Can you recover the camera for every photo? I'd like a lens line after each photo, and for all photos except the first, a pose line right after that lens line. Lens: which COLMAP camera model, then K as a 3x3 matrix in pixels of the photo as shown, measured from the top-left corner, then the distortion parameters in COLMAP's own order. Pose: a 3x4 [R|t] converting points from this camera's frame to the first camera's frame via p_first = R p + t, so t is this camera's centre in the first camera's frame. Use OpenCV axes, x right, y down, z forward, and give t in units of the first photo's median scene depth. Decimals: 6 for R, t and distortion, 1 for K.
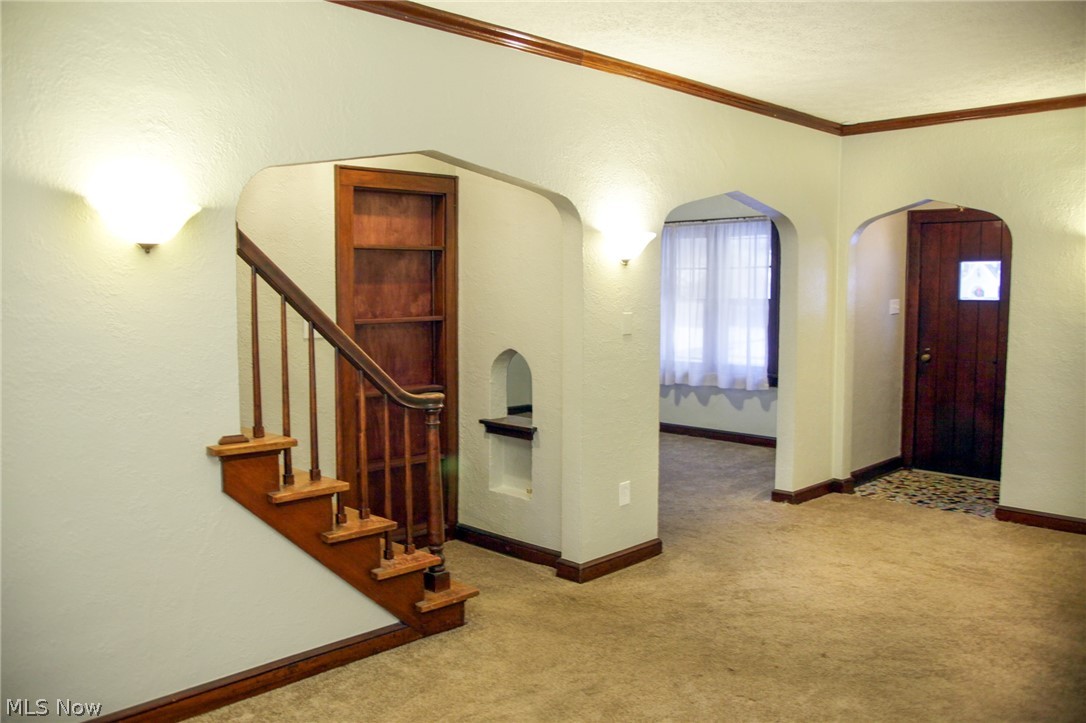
lens RADIAL K [[881.3, 0, 547.9], [0, 881.3, 359.9], [0, 0, 1]] dist [-0.074063, 0.072303]
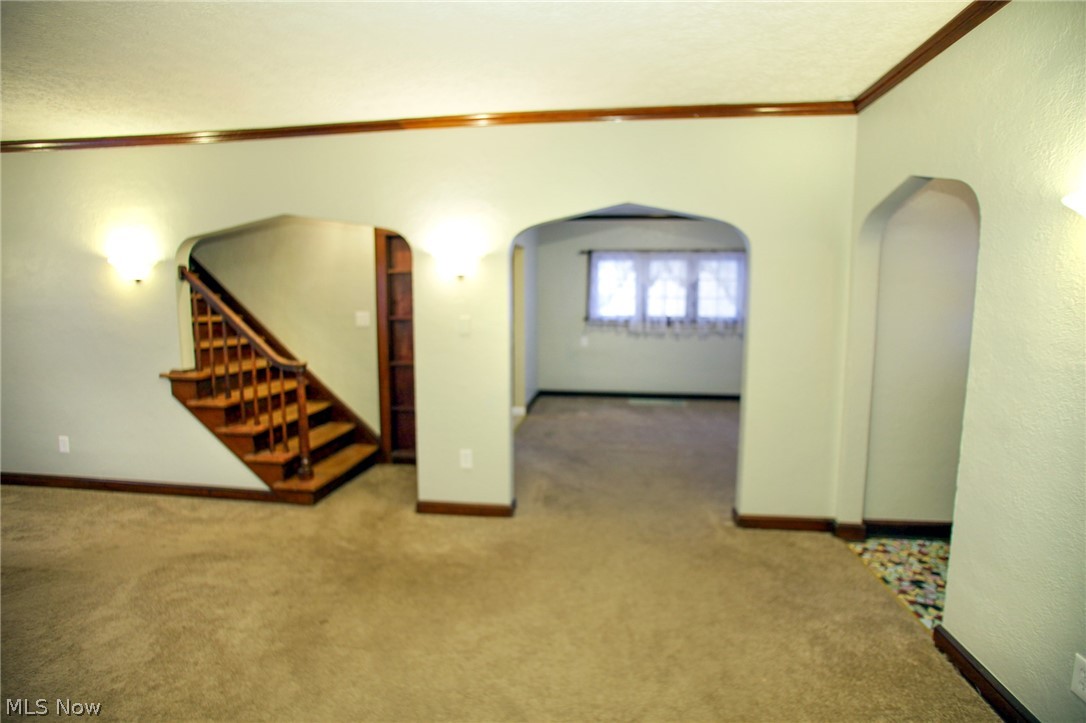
lens RADIAL K [[536.1, 0, 547.8], [0, 536.1, 356.5], [0, 0, 1]] dist [-0.031641, 0.002400]
pose [[0.603578, 0.086219, -0.792629, 0.436322], [-0.065326, 0.996141, 0.058611, -0.028575], [0.794623, 0.016404, 0.606881, 0.352504]]
